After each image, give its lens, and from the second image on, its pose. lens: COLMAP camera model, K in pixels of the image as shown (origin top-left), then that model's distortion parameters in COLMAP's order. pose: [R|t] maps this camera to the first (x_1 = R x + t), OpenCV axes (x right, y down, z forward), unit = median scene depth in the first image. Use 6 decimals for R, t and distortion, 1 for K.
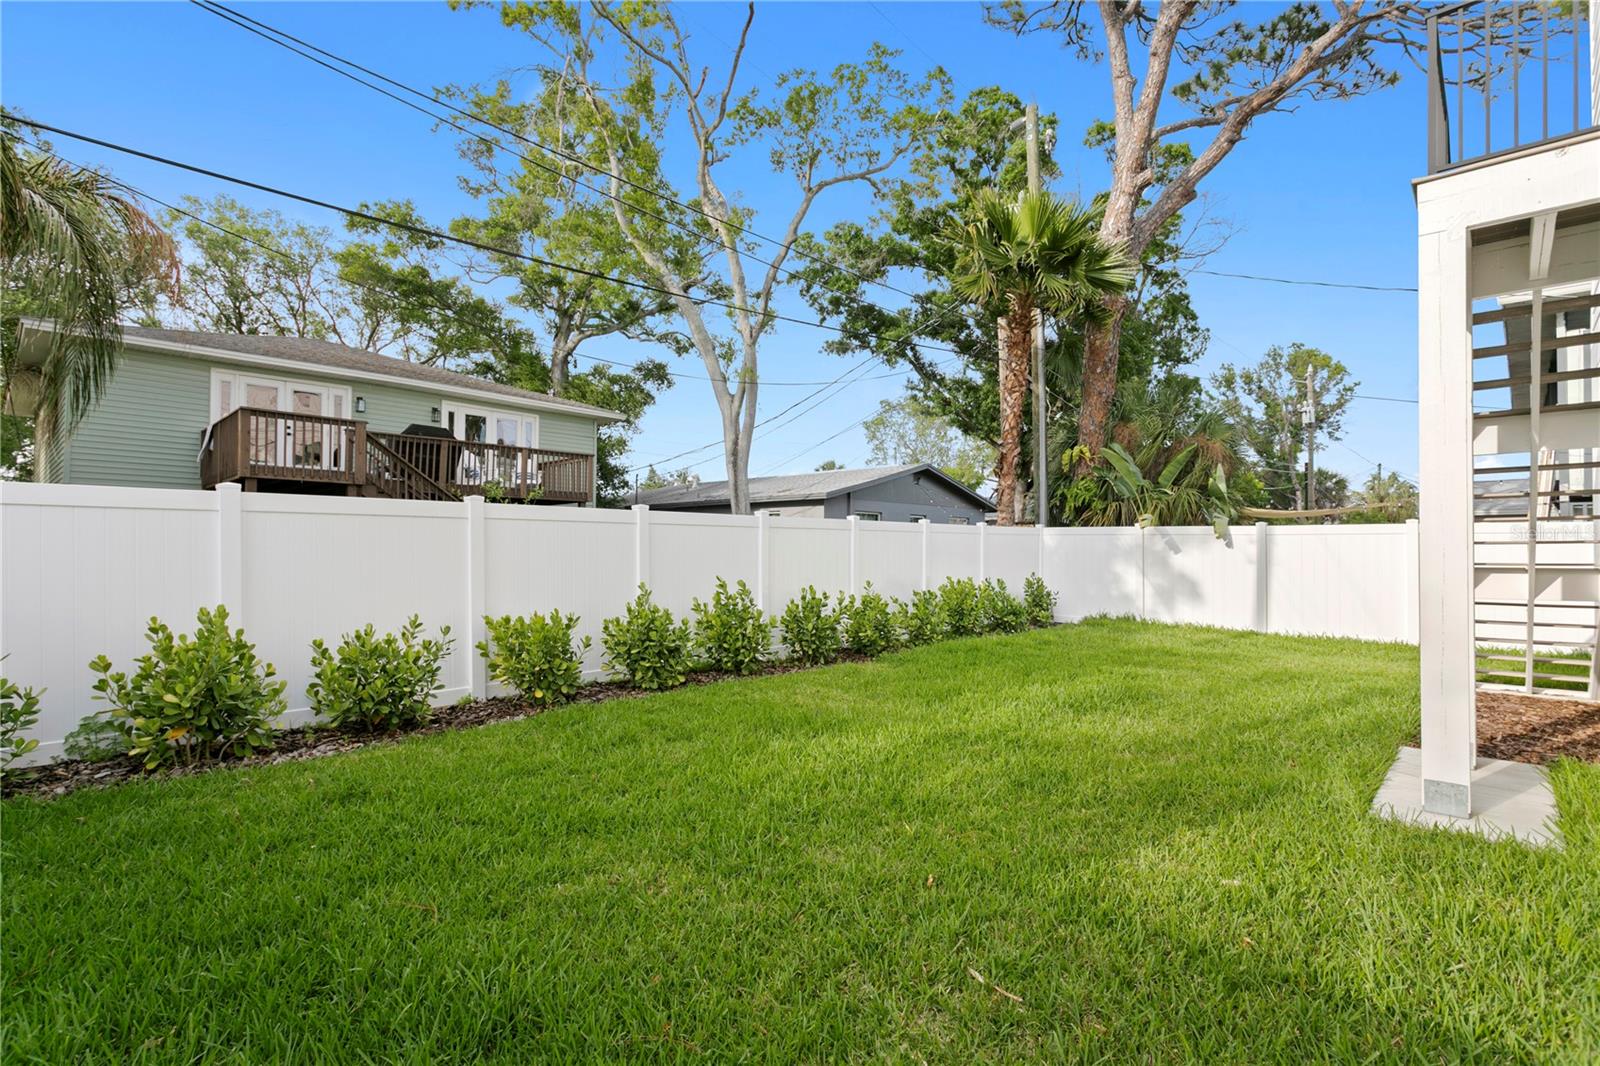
lens RADIAL K [[759.7, 0, 792.7], [0, 759.7, 546.6], [0, 0, 1]] dist [0.000543, 0.003895]
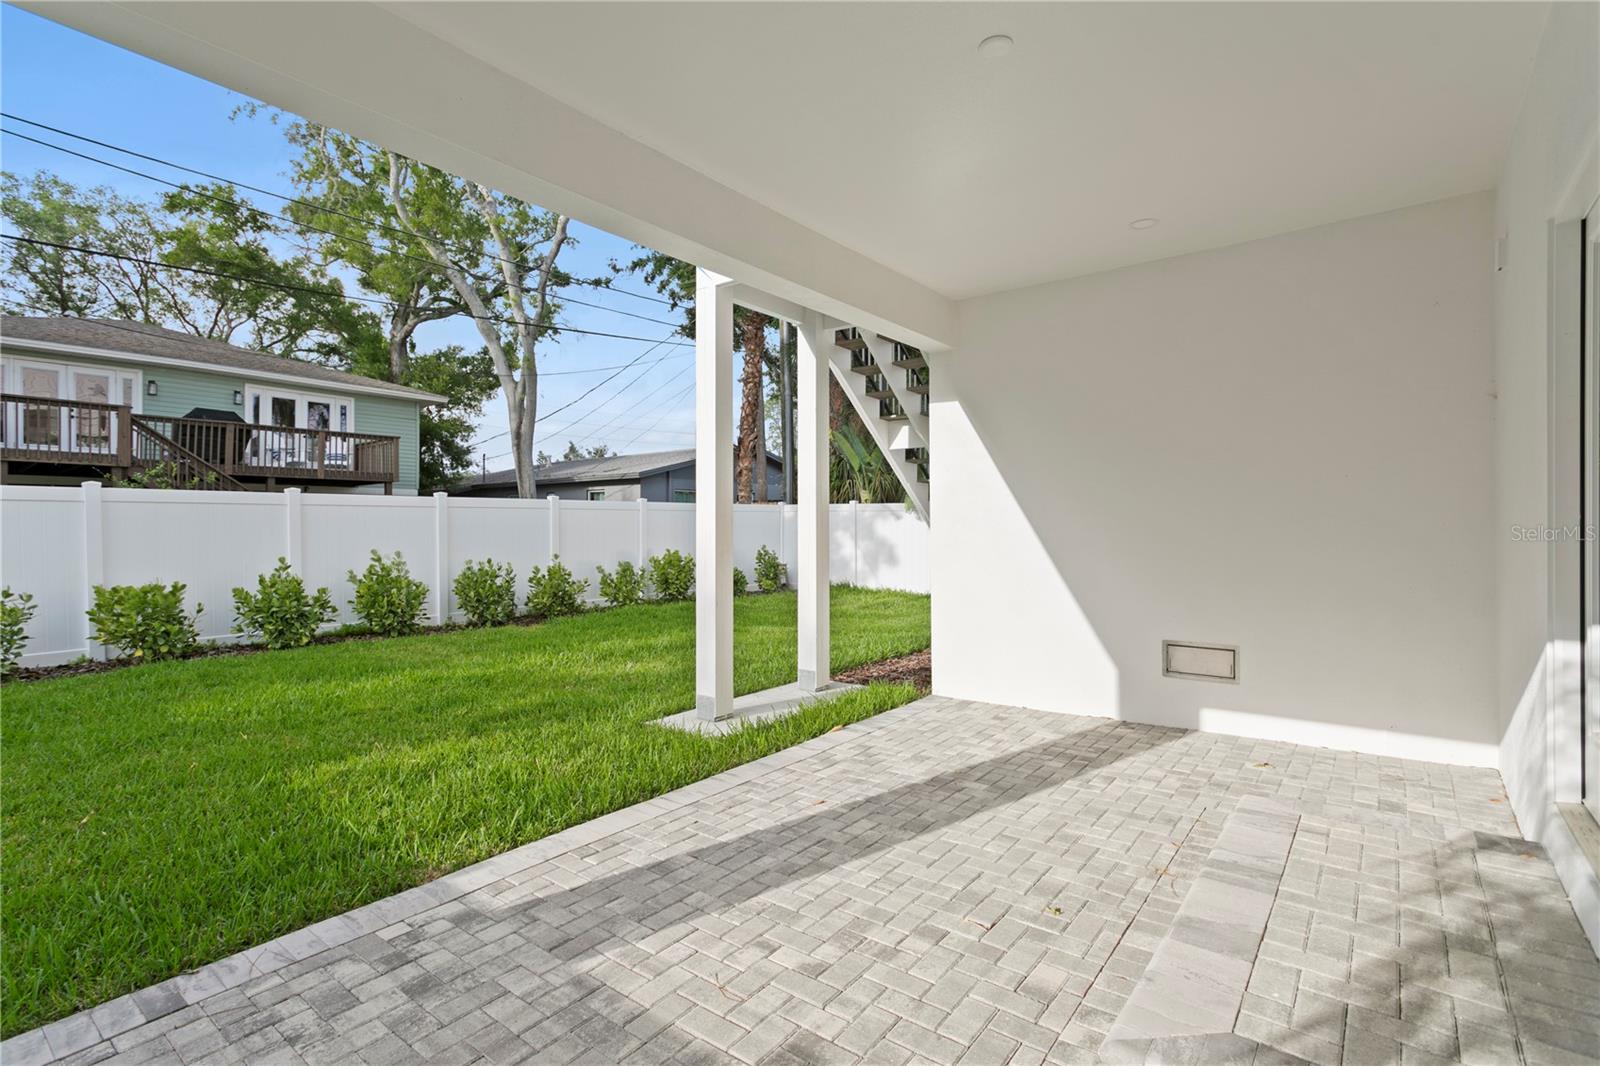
lens RADIAL K [[759.7, 0, 798.2], [0, 759.7, 525.8], [0, 0, 1]] dist [0.000543, 0.003895]
pose [[0.997217, -0.007889, 0.074136, 0.190769], [0.007637, 0.999964, 0.003682, 0.001339], [-0.074162, -0.003105, 0.997241, -0.075807]]
